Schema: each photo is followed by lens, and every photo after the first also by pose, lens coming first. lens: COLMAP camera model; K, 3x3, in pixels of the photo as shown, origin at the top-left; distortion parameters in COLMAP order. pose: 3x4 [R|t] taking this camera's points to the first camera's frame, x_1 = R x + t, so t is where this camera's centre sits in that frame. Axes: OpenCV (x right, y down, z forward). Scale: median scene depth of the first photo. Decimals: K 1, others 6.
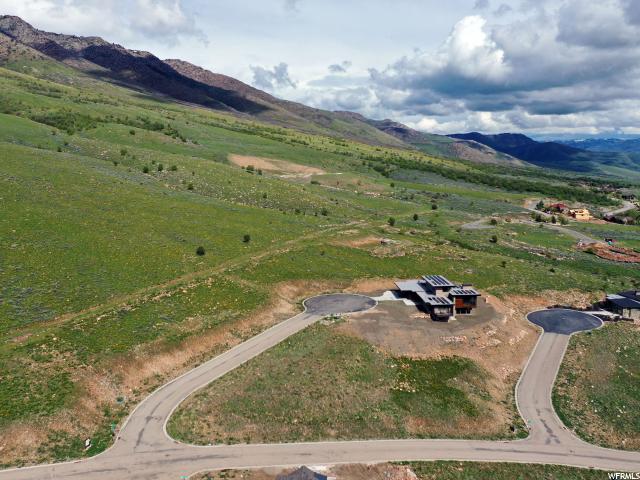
lens RADIAL K [[562.2, 0, 319.4], [0, 562.2, 236.4], [0, 0, 1]] dist [-0.005519, -0.006517]
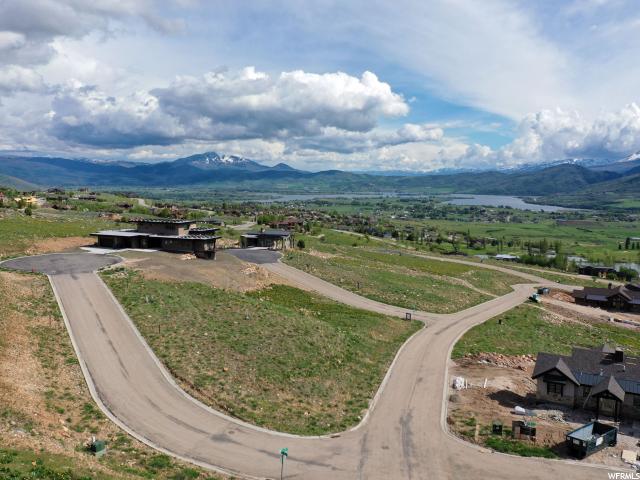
lens RADIAL K [[562.2, 0, 319.4], [0, 562.2, 236.4], [0, 0, 1]] dist [-0.005519, -0.006517]
pose [[0.463468, -0.078700, 0.882612, -0.432098], [0.102133, 0.994154, 0.035015, 0.104955], [-0.880208, 0.073915, 0.468796, 0.474057]]
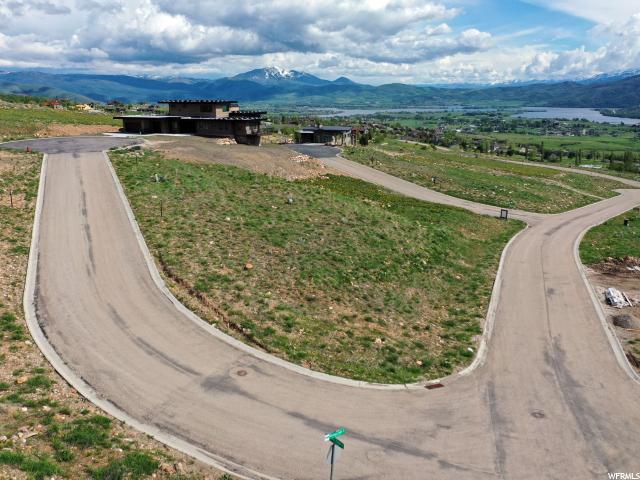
lens RADIAL K [[562.2, 0, 319.4], [0, 562.2, 236.4], [0, 0, 1]] dist [-0.005519, -0.006517]
pose [[0.555012, -0.200464, 0.807326, -0.305712], [0.107724, 0.979676, 0.169203, 0.151902], [-0.824838, -0.006941, 0.565327, 0.555323]]
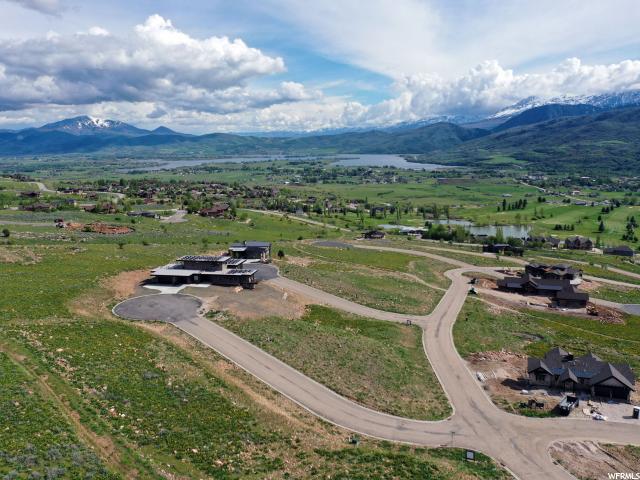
lens RADIAL K [[560.6, 0, 320.8], [0, 560.6, 238.3], [0, 0, 1]] dist [0.000830, -0.000578]
pose [[0.273841, -0.164593, 0.947587, -0.742035], [0.140073, 0.981568, 0.130016, -0.063342], [-0.951520, 0.097127, 0.291848, 0.557970]]
